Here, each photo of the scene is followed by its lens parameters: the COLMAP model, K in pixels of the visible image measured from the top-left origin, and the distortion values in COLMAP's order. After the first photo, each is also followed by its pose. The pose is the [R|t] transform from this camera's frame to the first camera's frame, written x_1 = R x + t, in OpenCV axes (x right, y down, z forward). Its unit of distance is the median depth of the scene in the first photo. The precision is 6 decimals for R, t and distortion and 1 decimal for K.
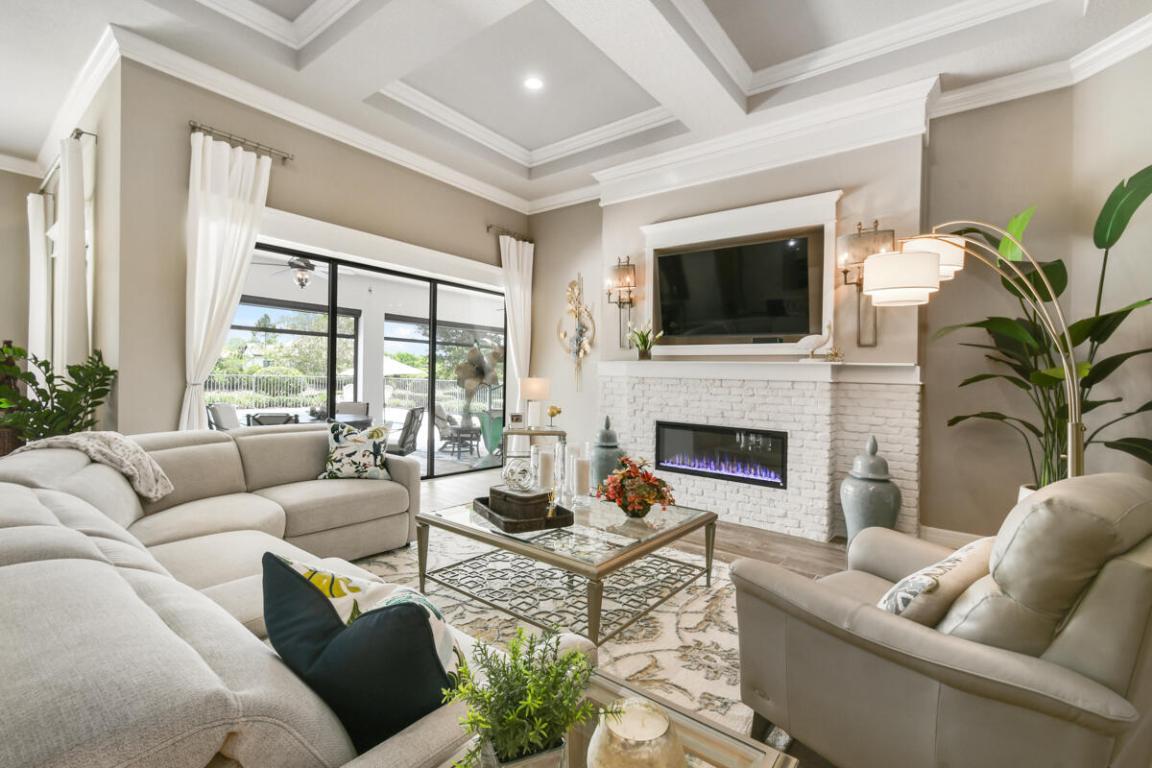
lens RADIAL K [[506.5, 0, 573.4], [0, 506.5, 387.6], [0, 0, 1]] dist [0.002532, 0.000329]
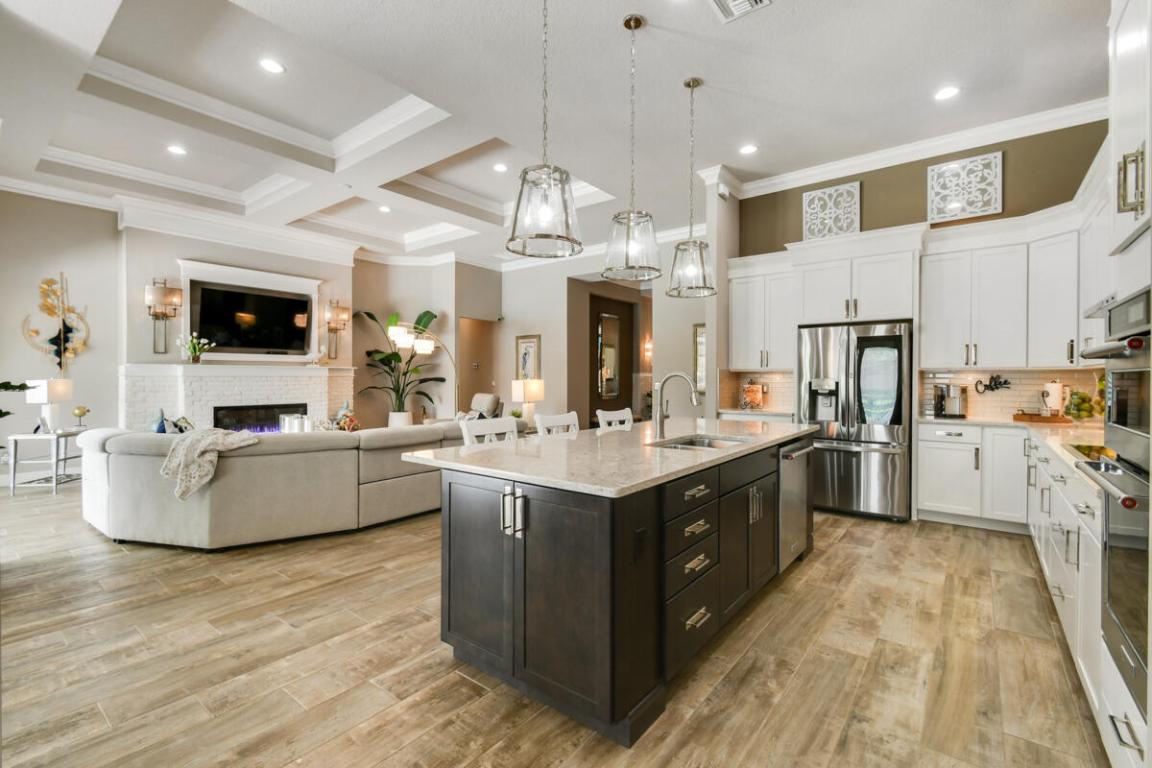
lens RADIAL K [[510.7, 0, 579.0], [0, 510.7, 375.2], [0, 0, 1]] dist [-0.000592, -0.000487]
pose [[-0.000055, -0.025354, 0.999679, -1.451105], [0.018637, 0.999505, 0.025351, -0.045868], [-0.999826, 0.018633, 0.000417, -0.013314]]
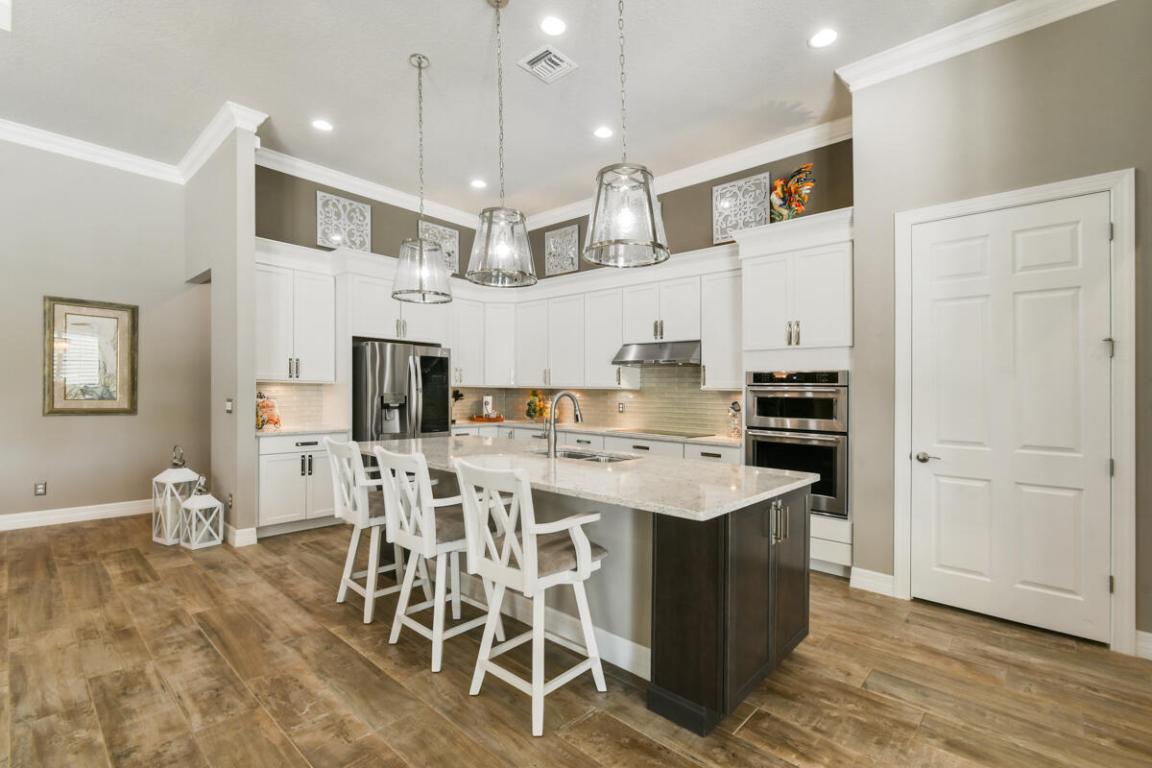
lens RADIAL K [[510.7, 0, 579.0], [0, 510.7, 375.2], [0, 0, 1]] dist [-0.000592, -0.000487]
pose [[-0.996580, -0.042871, 0.070642, -0.836799], [-0.043753, 0.998982, -0.010994, -0.045971], [-0.070098, -0.014047, -0.997441, 0.573122]]
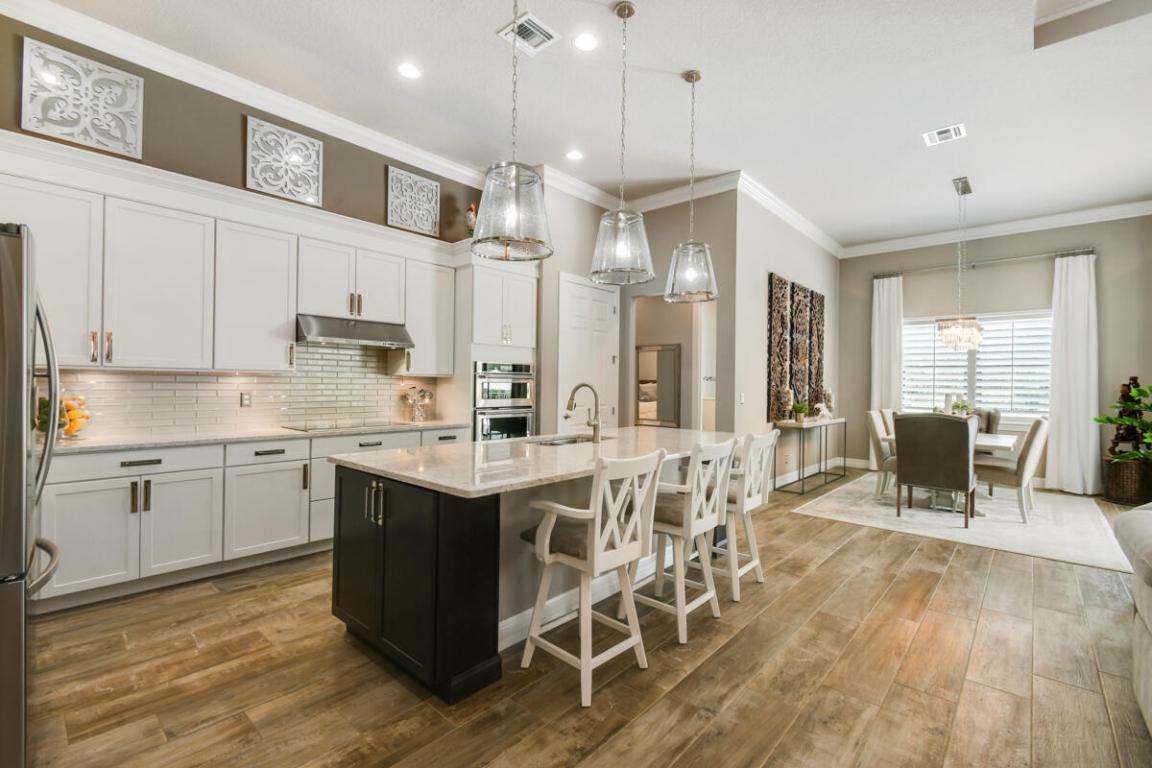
lens RADIAL K [[510.7, 0, 579.0], [0, 510.7, 375.2], [0, 0, 1]] dist [-0.000592, -0.000487]
pose [[-0.062769, -0.046947, -0.996923, 0.016830], [-0.037739, 0.998290, -0.044635, -0.005756], [0.997314, 0.034822, -0.064434, -0.104388]]
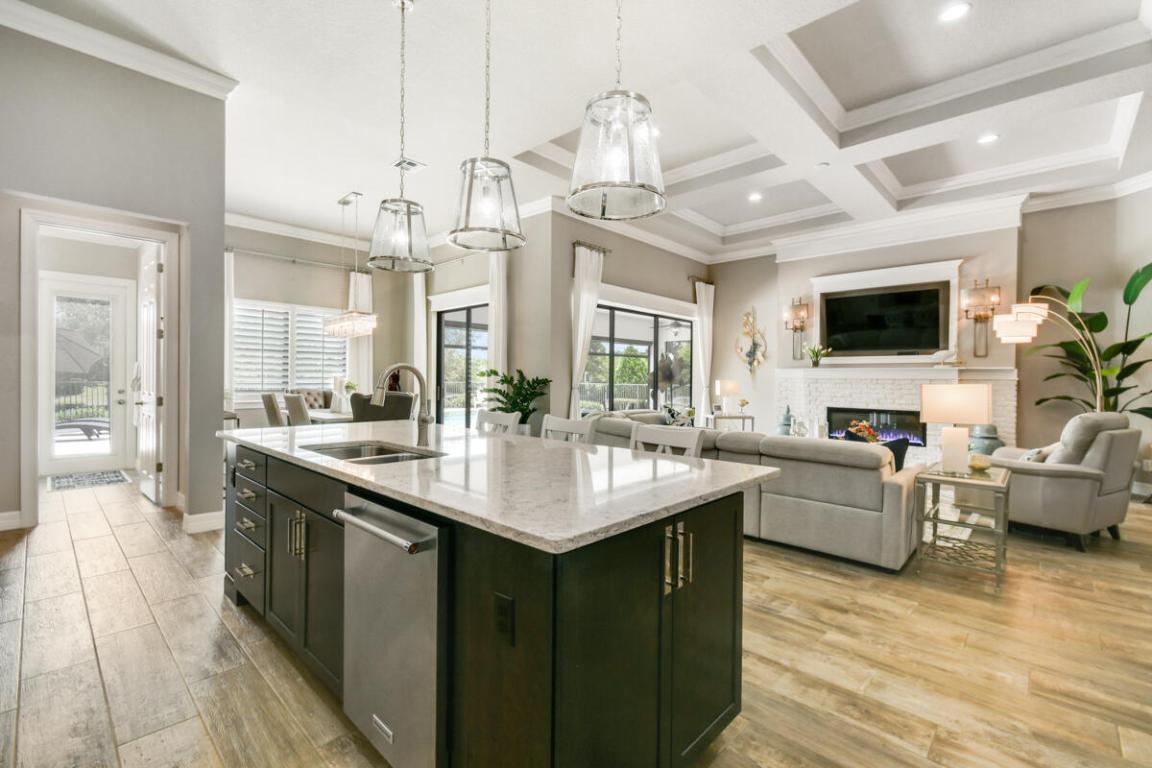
lens RADIAL K [[497.8, 0, 575.2], [0, 497.8, 397.6], [0, 0, 1]] dist [-0.000749, -0.000652]
pose [[0.995576, -0.015897, -0.092604, -0.528915], [0.017518, 0.999707, 0.016718, -0.001509], [0.092312, -0.018266, 0.995563, -0.656366]]
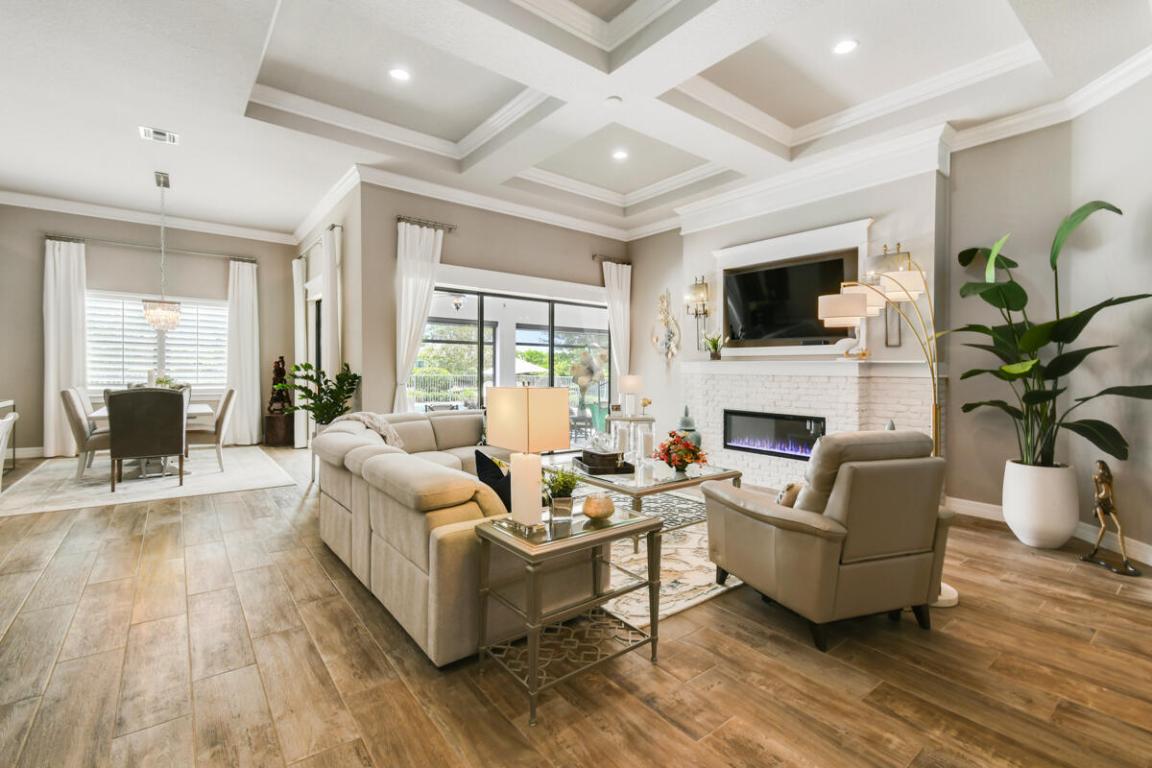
lens RADIAL K [[505.1, 0, 578.1], [0, 505.1, 387.5], [0, 0, 1]] dist [0.005597, 0.000325]
pose [[0.972355, -0.009344, -0.233320, 0.122386], [0.011662, 0.999895, 0.008559, -0.002866], [0.233216, -0.011044, 0.972362, -0.334470]]
